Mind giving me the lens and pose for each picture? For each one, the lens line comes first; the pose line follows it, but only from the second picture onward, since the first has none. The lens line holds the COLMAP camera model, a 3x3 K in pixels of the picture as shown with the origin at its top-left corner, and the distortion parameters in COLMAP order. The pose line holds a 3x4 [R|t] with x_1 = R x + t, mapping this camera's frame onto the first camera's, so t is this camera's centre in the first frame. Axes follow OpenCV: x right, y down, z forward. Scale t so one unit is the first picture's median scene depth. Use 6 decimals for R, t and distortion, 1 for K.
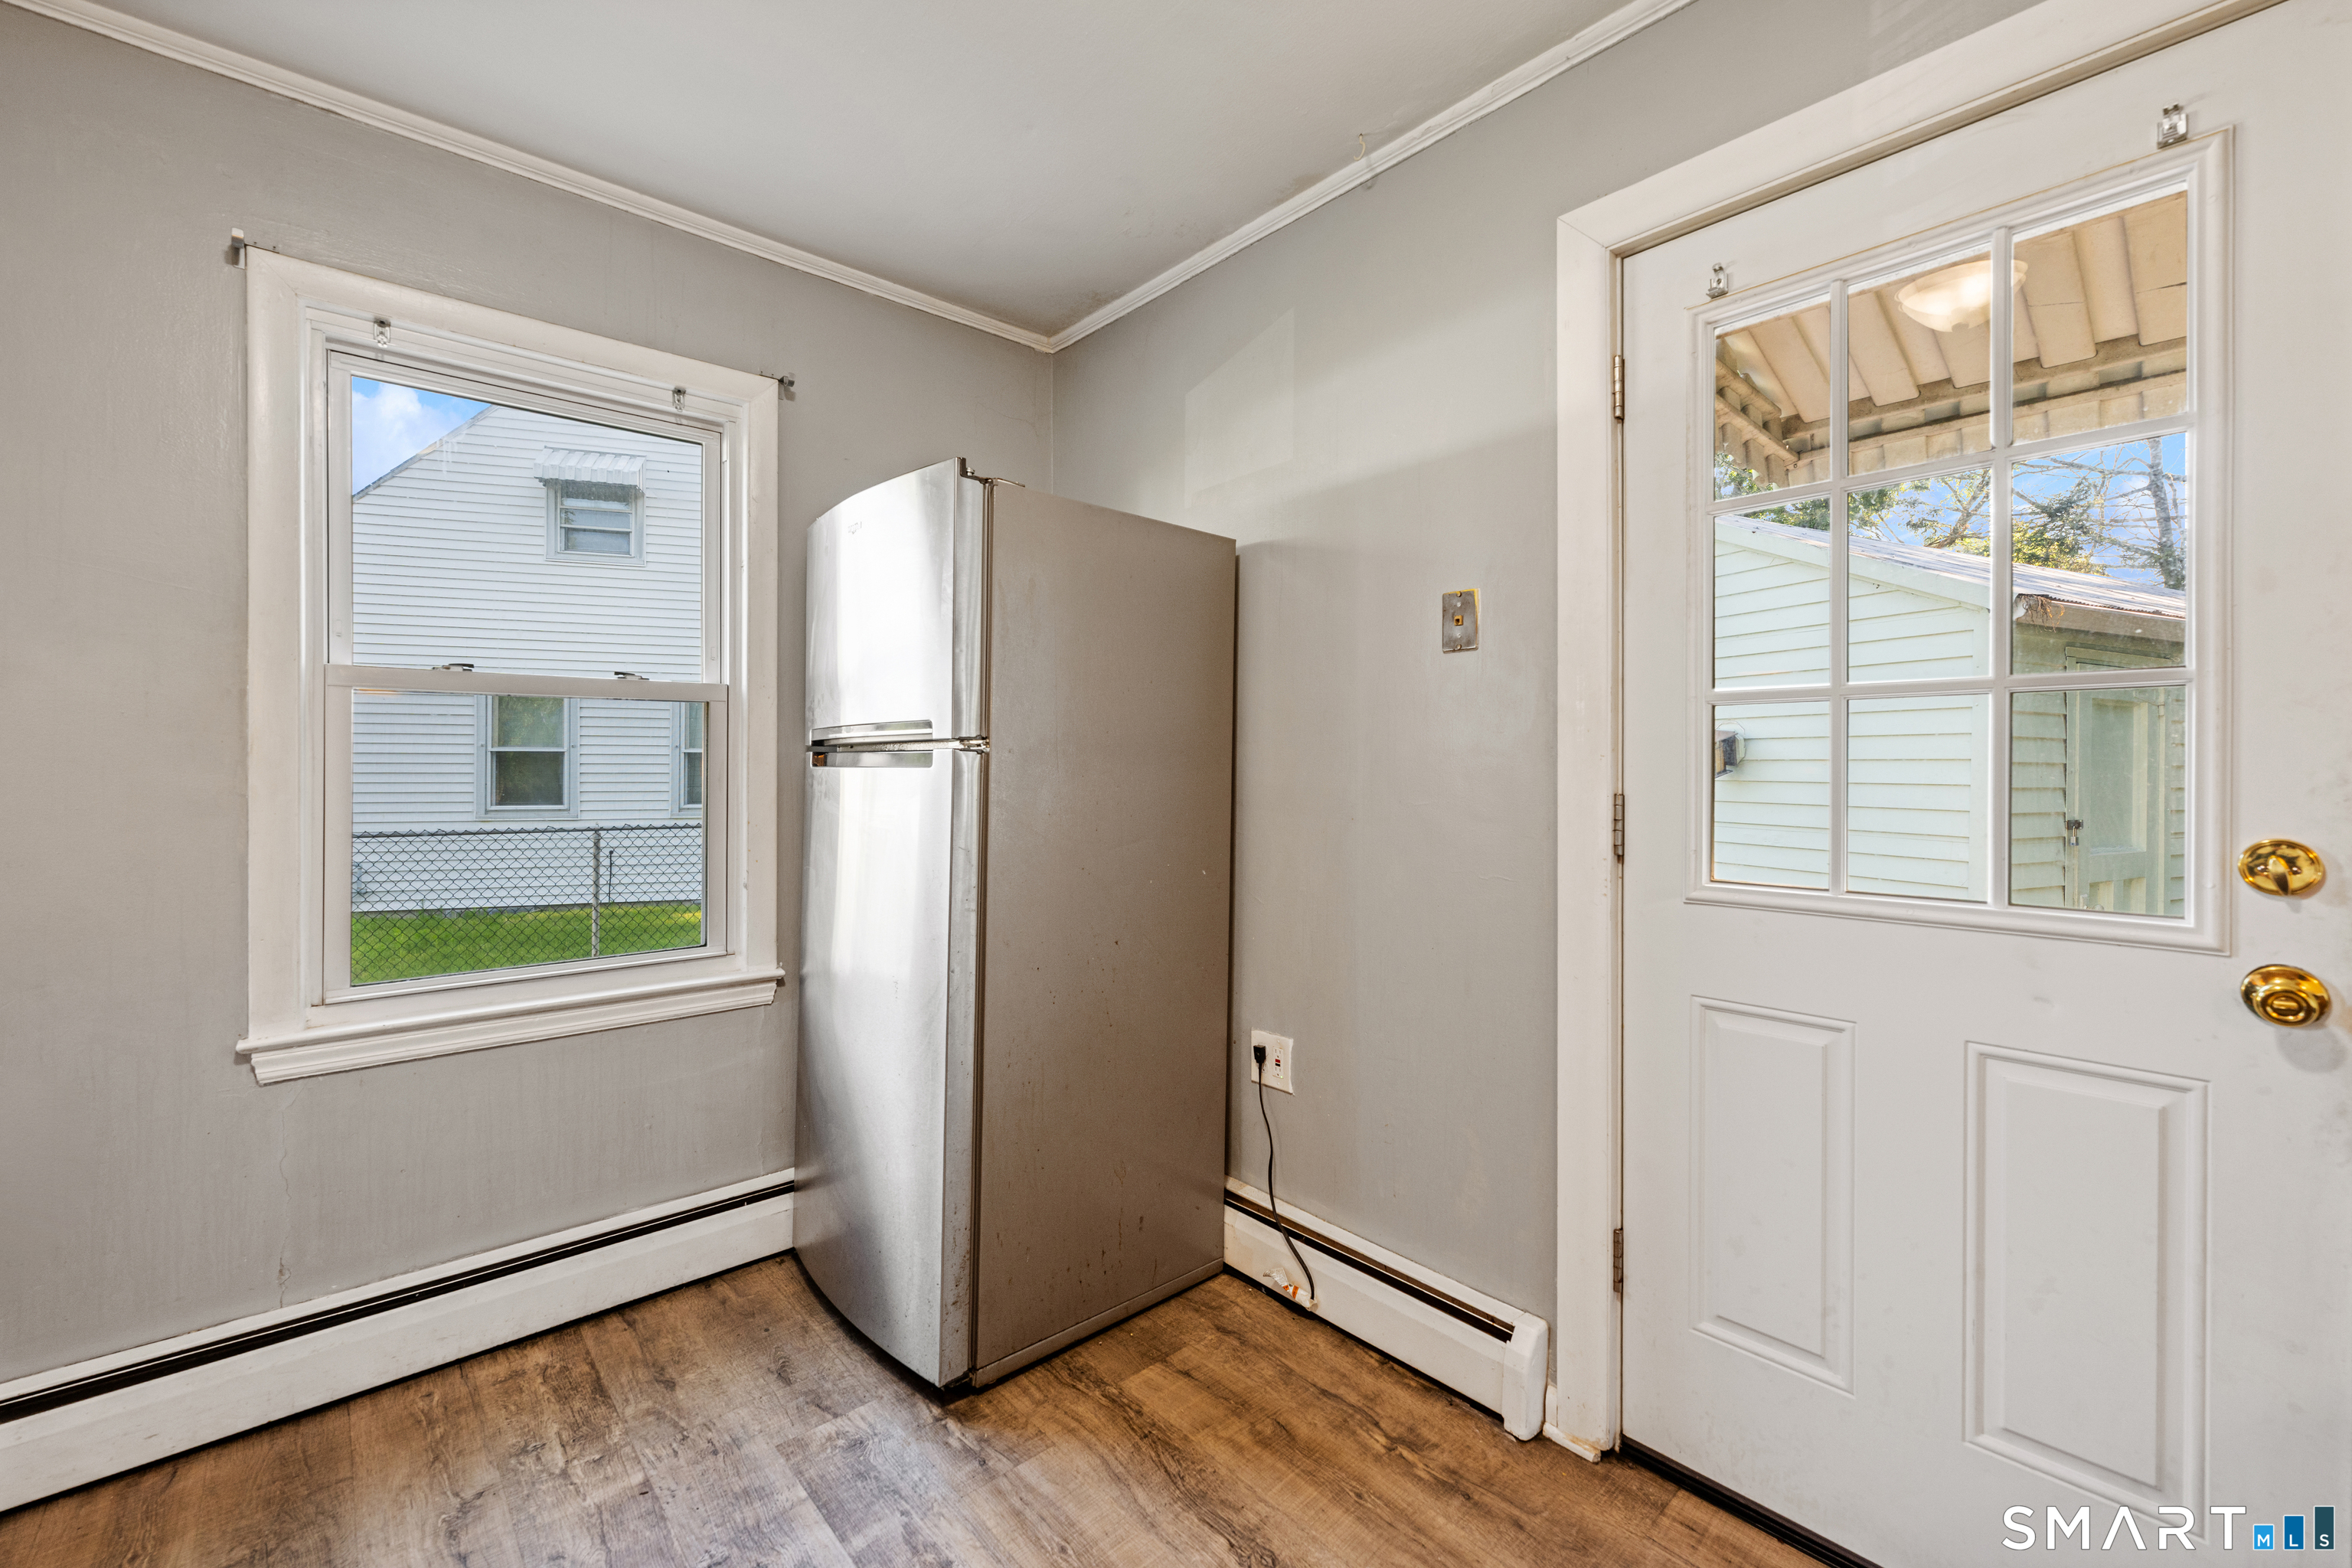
lens RADIAL K [[967.1, 0, 1177.1], [0, 967.1, 777.9], [0, 0, 1]] dist [-0.002509, 0.000866]
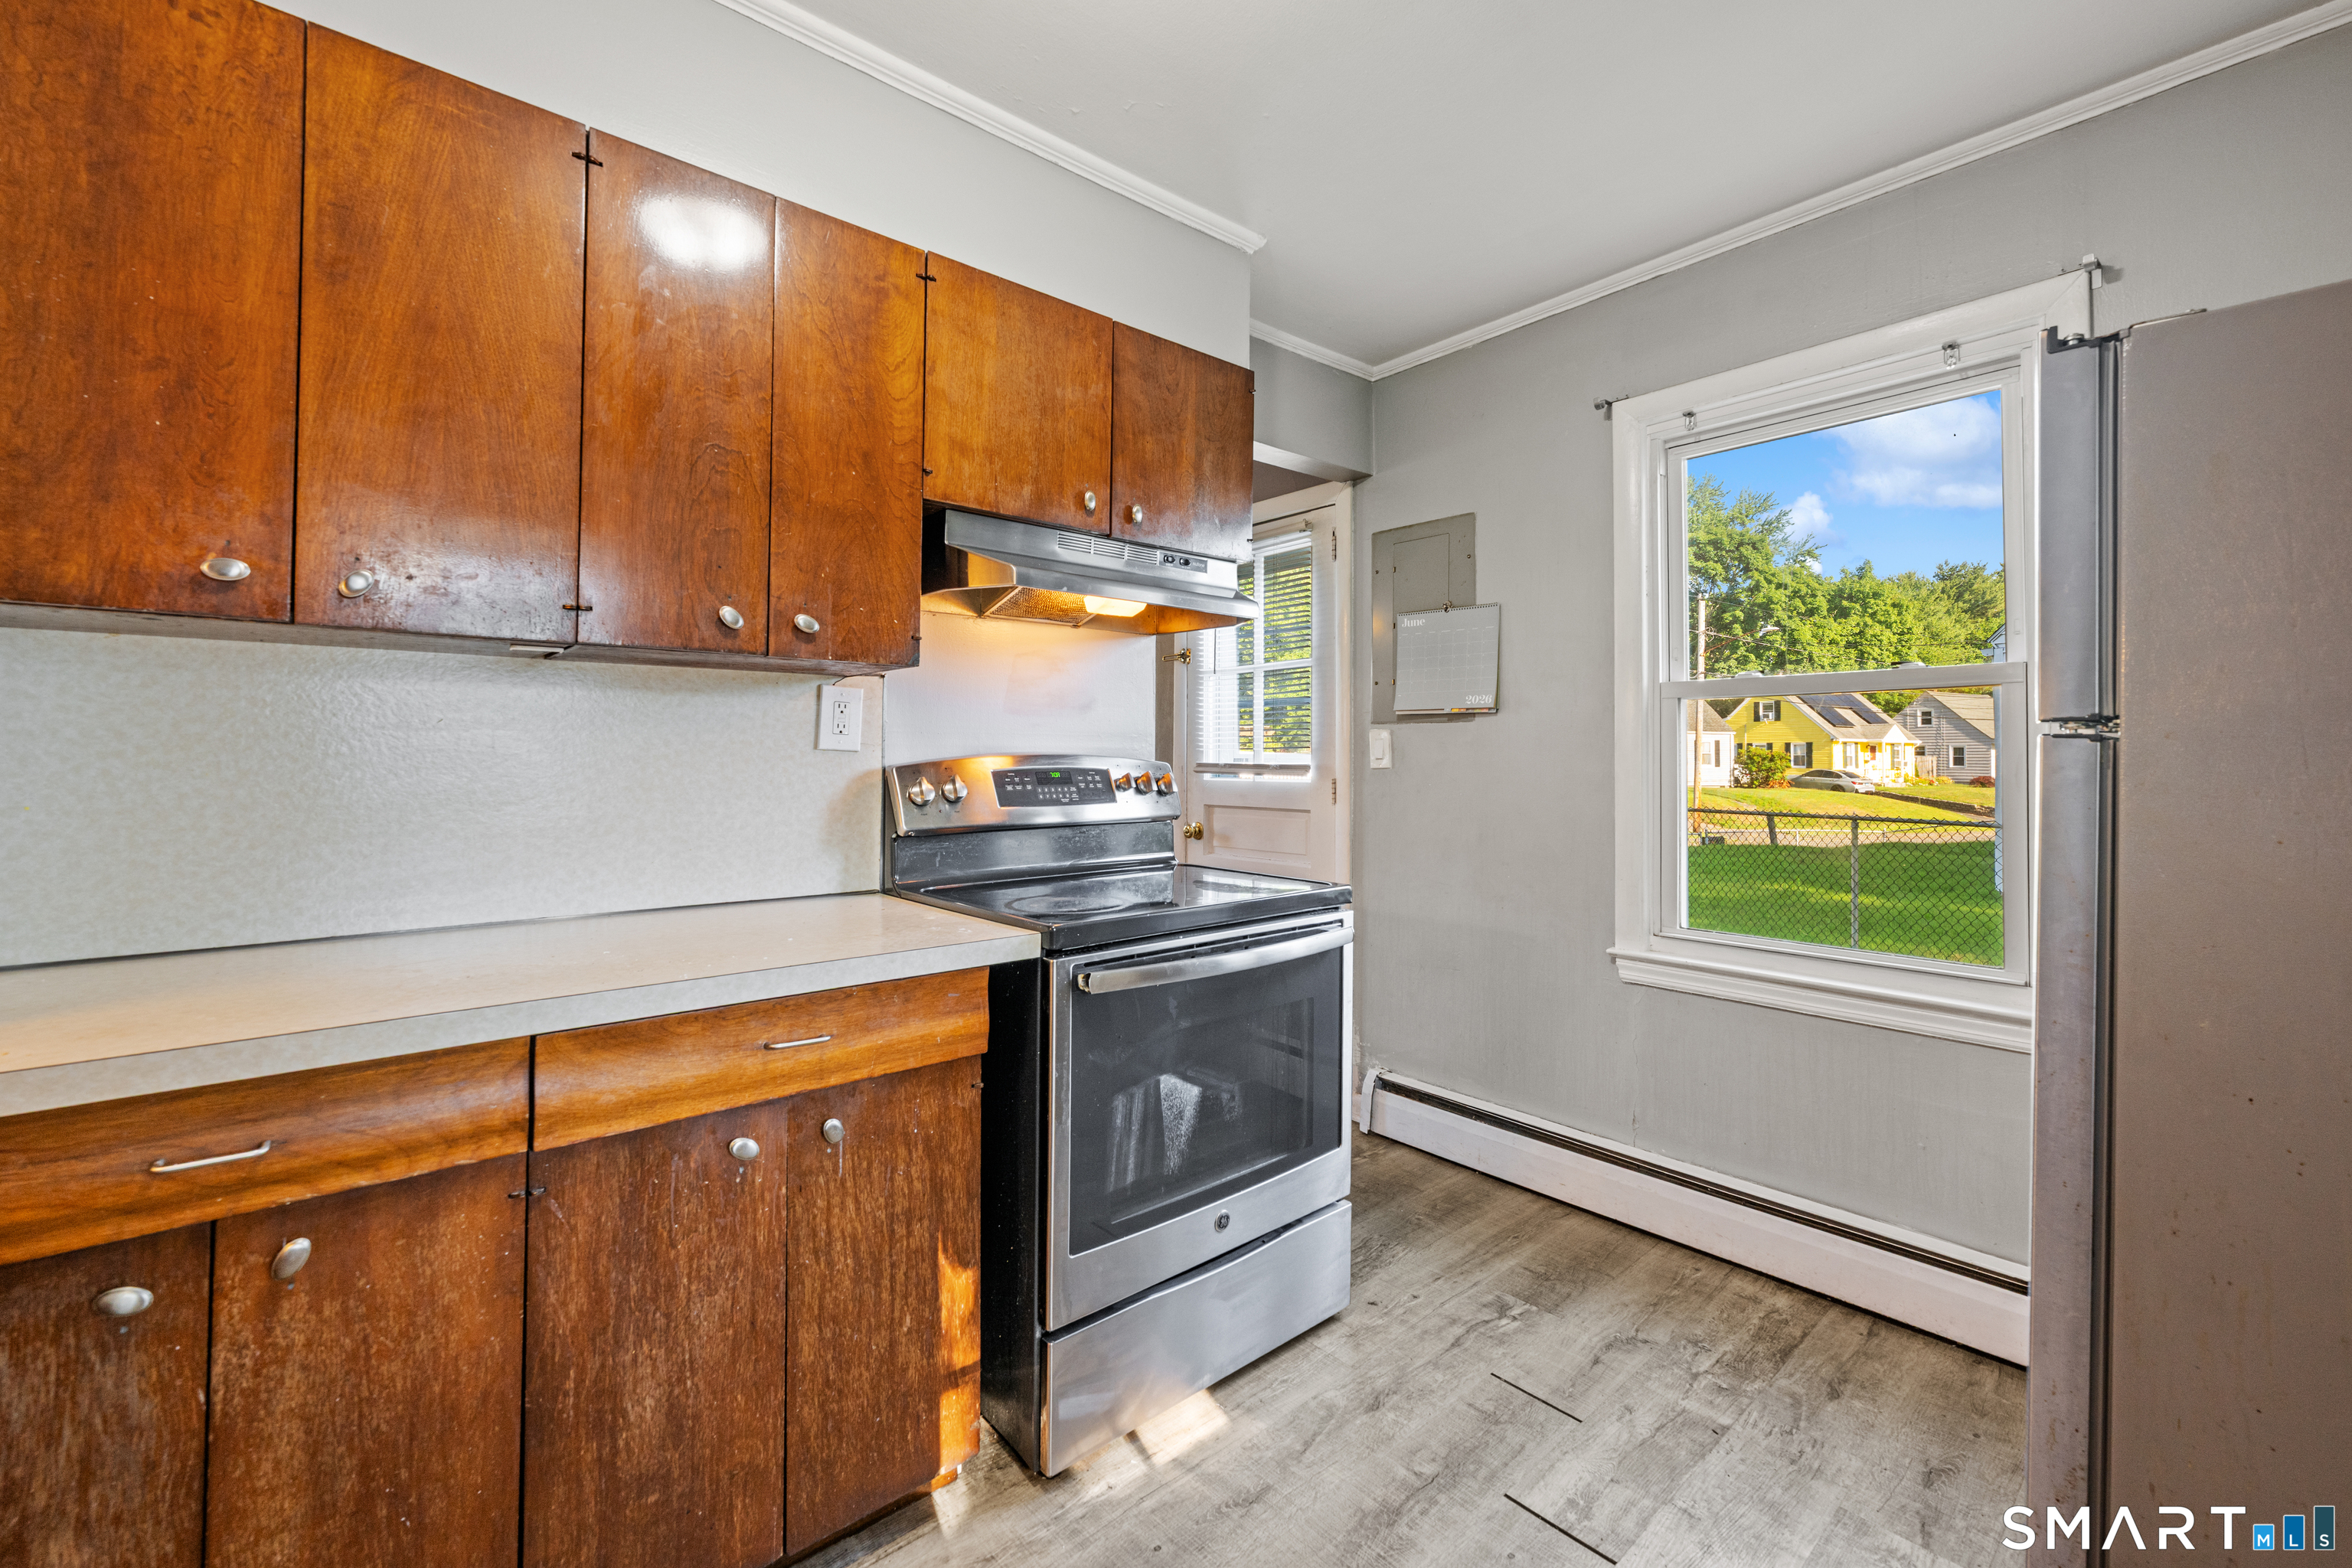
lens RADIAL K [[967.1, 0, 1207.0], [0, 967.1, 752.3], [0, 0, 1]] dist [-0.002509, 0.000866]
pose [[-0.003095, -0.008467, -0.999959, 0.471762], [-0.018346, 0.999796, -0.008409, 0.002508], [0.999827, 0.018319, -0.003250, 0.375375]]
